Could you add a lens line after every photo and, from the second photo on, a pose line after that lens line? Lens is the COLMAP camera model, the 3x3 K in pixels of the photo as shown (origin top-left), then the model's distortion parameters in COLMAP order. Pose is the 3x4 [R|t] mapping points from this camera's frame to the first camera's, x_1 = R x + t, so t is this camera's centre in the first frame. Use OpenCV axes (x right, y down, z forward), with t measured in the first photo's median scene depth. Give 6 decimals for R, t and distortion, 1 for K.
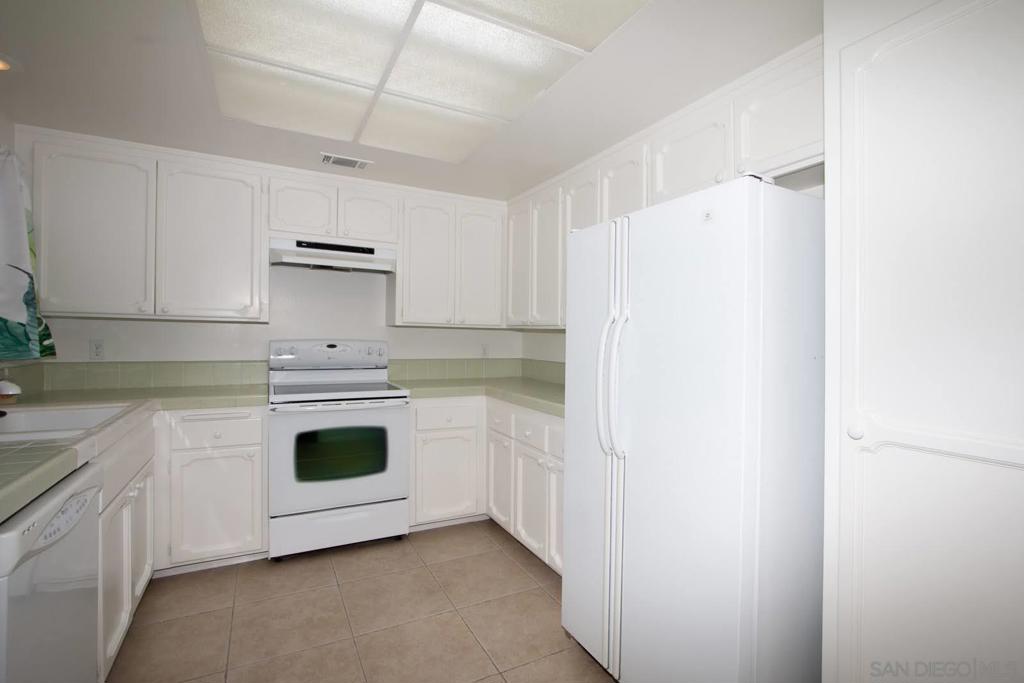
lens RADIAL K [[472.1, 0, 512.0], [0, 472.1, 341.5], [0, 0, 1]] dist [0.000885, 0.000303]
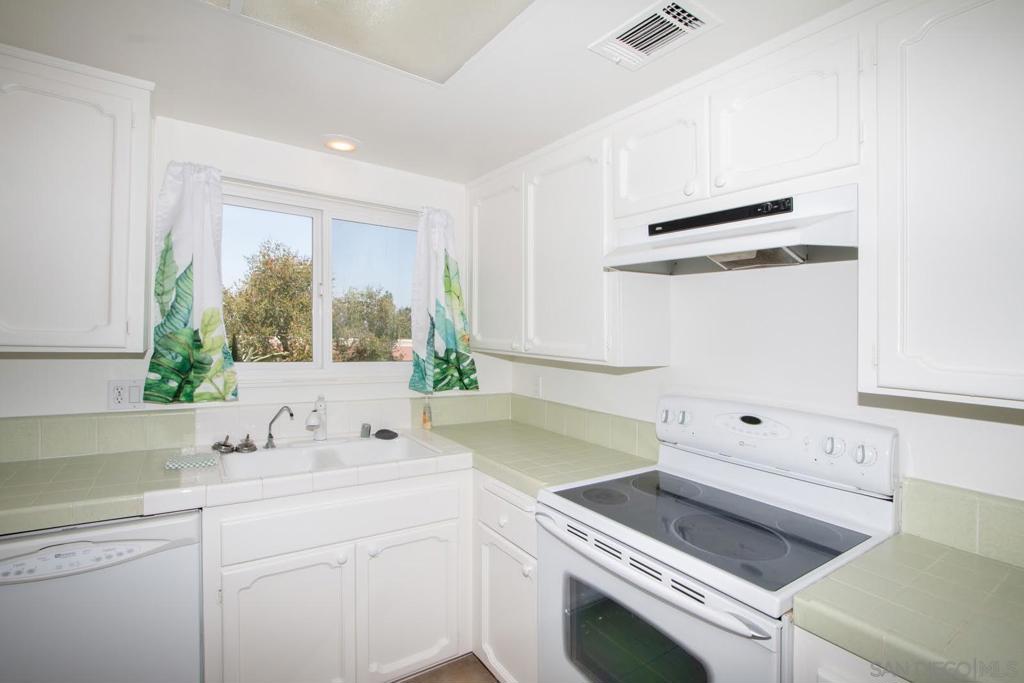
lens RADIAL K [[480.4, 0, 511.5], [0, 480.4, 325.1], [0, 0, 1]] dist [-0.003745, -0.000383]
pose [[0.117369, -0.029754, -0.992643, 0.097596], [-0.048736, 0.998174, -0.035683, -0.067545], [0.991892, 0.052565, 0.115705, 0.805605]]
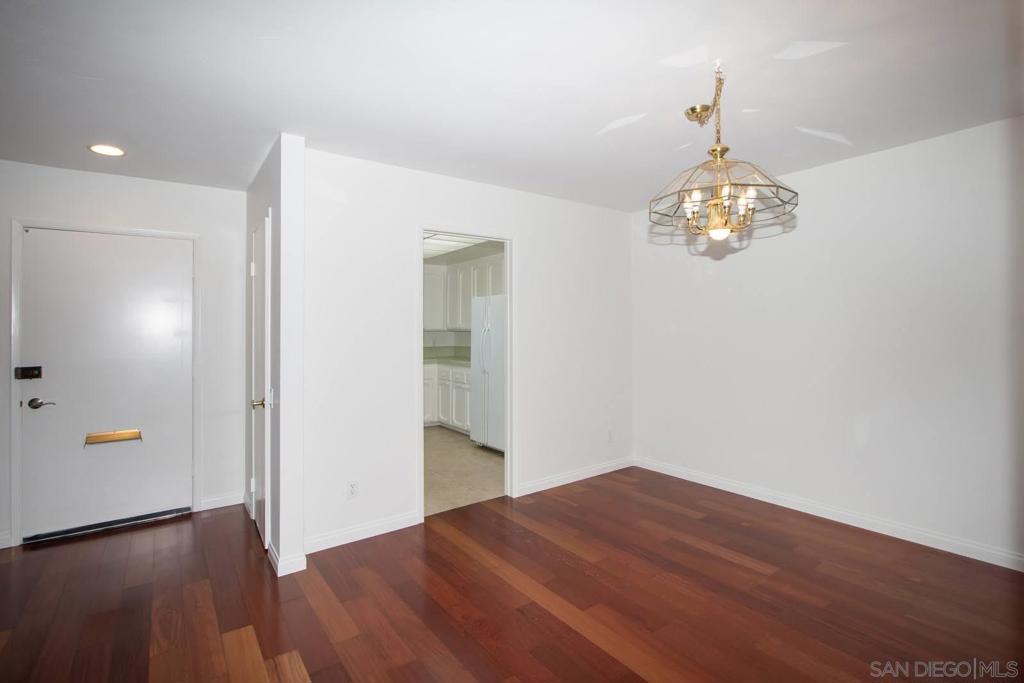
lens RADIAL K [[480.4, 0, 511.5], [0, 480.4, 325.1], [0, 0, 1]] dist [-0.003745, -0.000383]
pose [[0.990314, -0.007168, 0.138660, -0.026642], [0.008661, 0.999911, -0.010165, -0.035154], [-0.138575, 0.011268, 0.990288, -1.284761]]
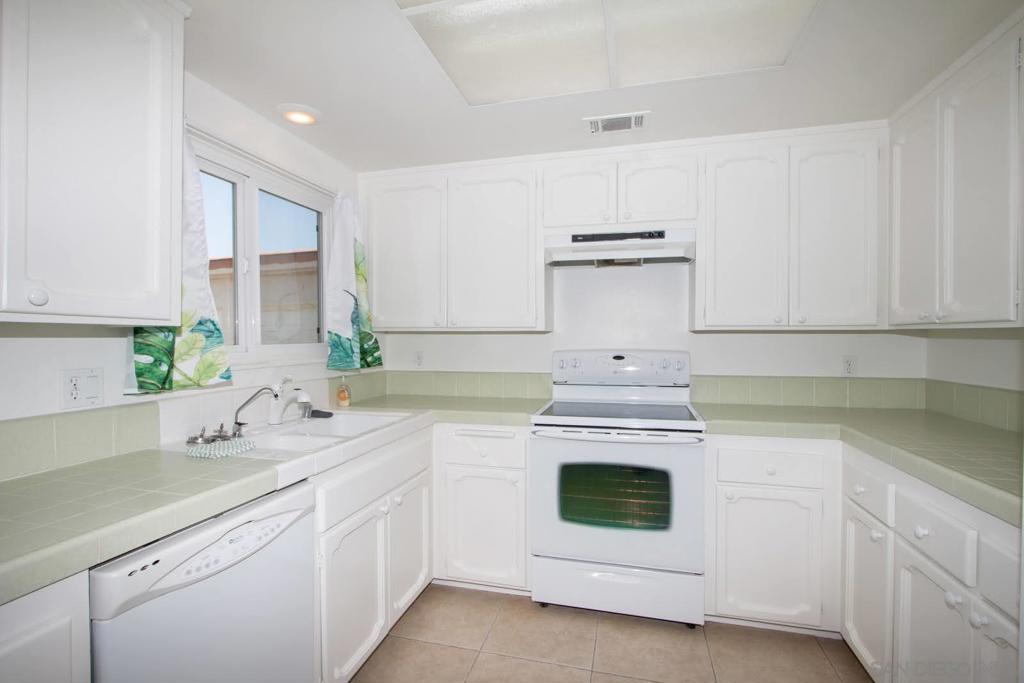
lens RADIAL K [[474.4, 0, 511.9], [0, 474.4, 351.2], [0, 0, 1]] dist [-0.012756, -0.000072]
pose [[0.743647, -0.001011, -0.668572, 0.040702], [0.005832, 0.999971, 0.004975, -0.007914], [0.668547, -0.007598, 0.743631, 0.297094]]
